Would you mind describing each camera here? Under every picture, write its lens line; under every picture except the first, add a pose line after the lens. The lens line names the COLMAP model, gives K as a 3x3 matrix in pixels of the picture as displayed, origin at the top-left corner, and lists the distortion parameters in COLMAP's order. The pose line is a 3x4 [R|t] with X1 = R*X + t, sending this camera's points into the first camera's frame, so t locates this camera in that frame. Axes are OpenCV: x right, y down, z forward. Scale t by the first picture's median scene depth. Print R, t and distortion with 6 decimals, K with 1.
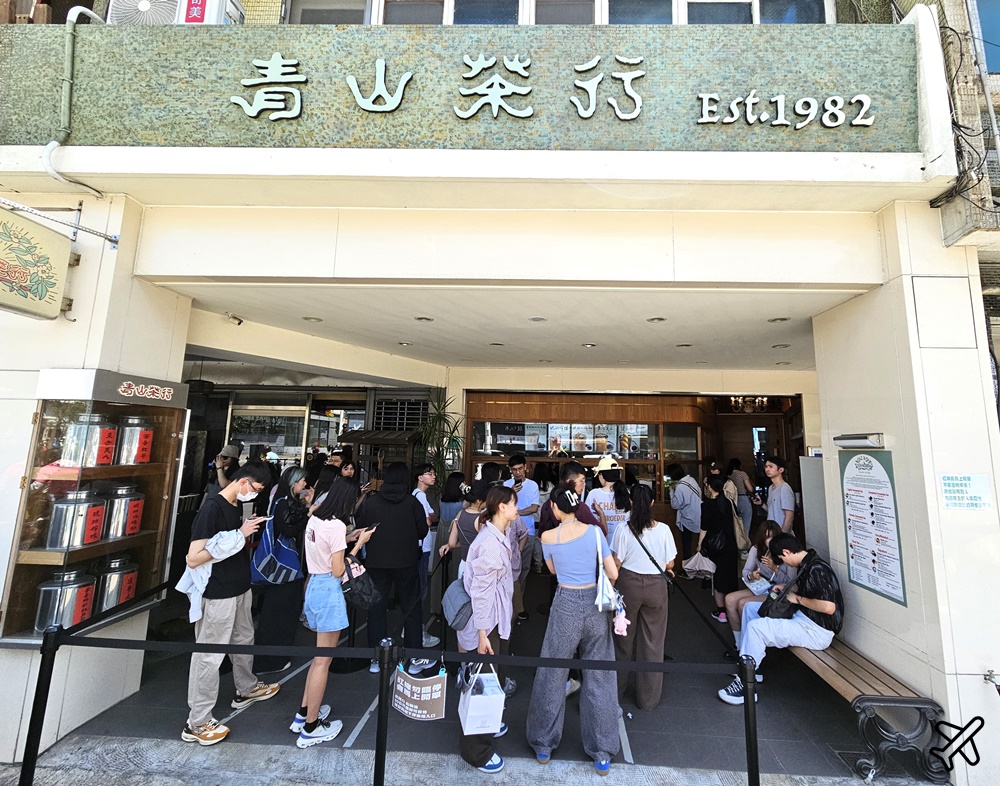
lens RADIAL K [[446.0, 0, 536.3], [0, 446.0, 375.5], [0, 0, 1]] dist [0.001064, -0.000309]
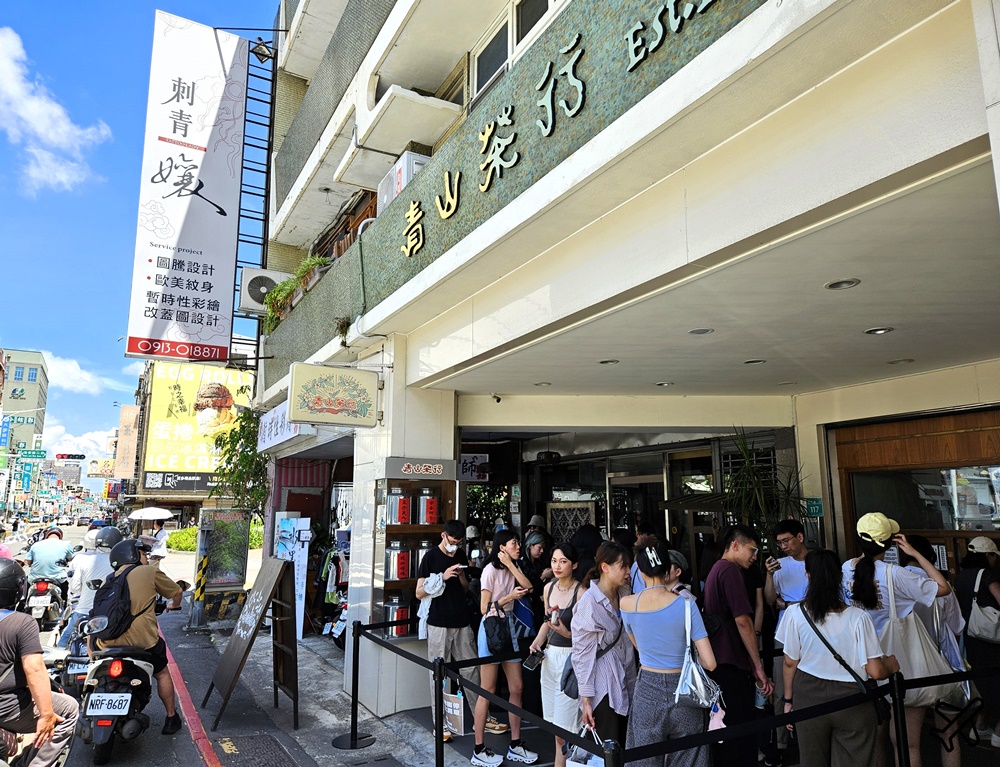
lens RADIAL K [[684.6, 0, 500.8], [0, 684.6, 384.6], [0, 0, 1]] dist [0.007041, -0.000616]
pose [[0.510302, -0.183914, -0.840100, 1.007558], [0.138913, 0.981665, -0.130526, 0.086522], [0.848702, -0.050093, 0.526494, 0.126752]]
